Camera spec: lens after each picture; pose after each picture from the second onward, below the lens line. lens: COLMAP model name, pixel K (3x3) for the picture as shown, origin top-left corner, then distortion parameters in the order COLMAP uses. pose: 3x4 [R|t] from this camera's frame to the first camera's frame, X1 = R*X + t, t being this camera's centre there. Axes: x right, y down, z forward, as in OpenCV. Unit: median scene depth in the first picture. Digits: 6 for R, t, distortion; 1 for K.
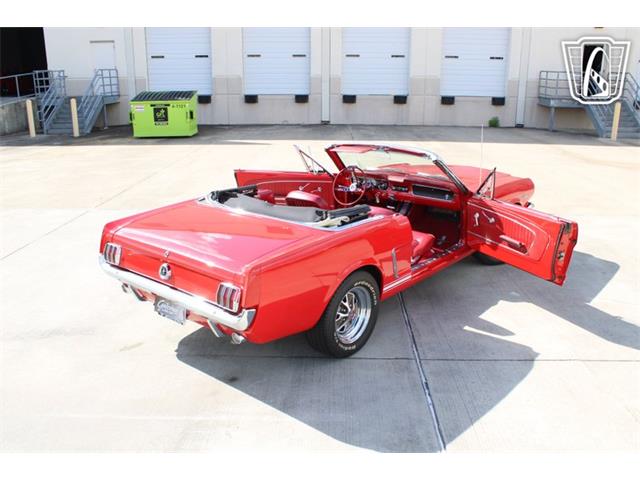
lens RADIAL K [[581.8, 0, 320.0], [0, 581.8, 240.0], [0, 0, 1]] dist [-0.098560, 0.018308]
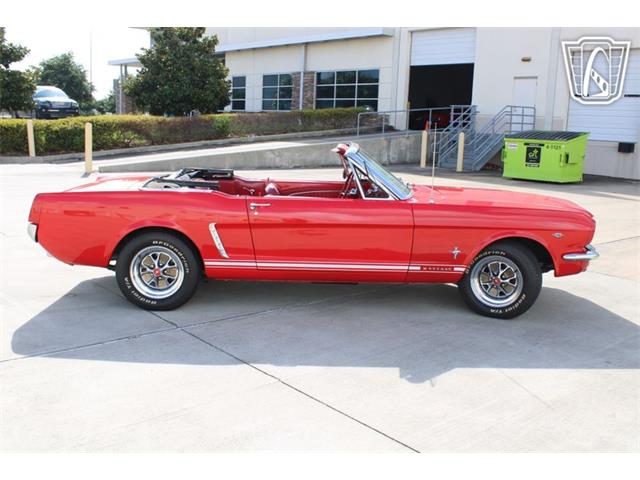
lens RADIAL K [[676.8, 0, 320.0], [0, 676.8, 240.0], [0, 0, 1]] dist [-0.070871, -0.001738]
pose [[0.665564, 0.151767, -0.730747, 0.281437], [-0.238059, 0.971133, -0.015132, 0.003885], [0.707356, 0.184032, 0.682480, 0.081550]]
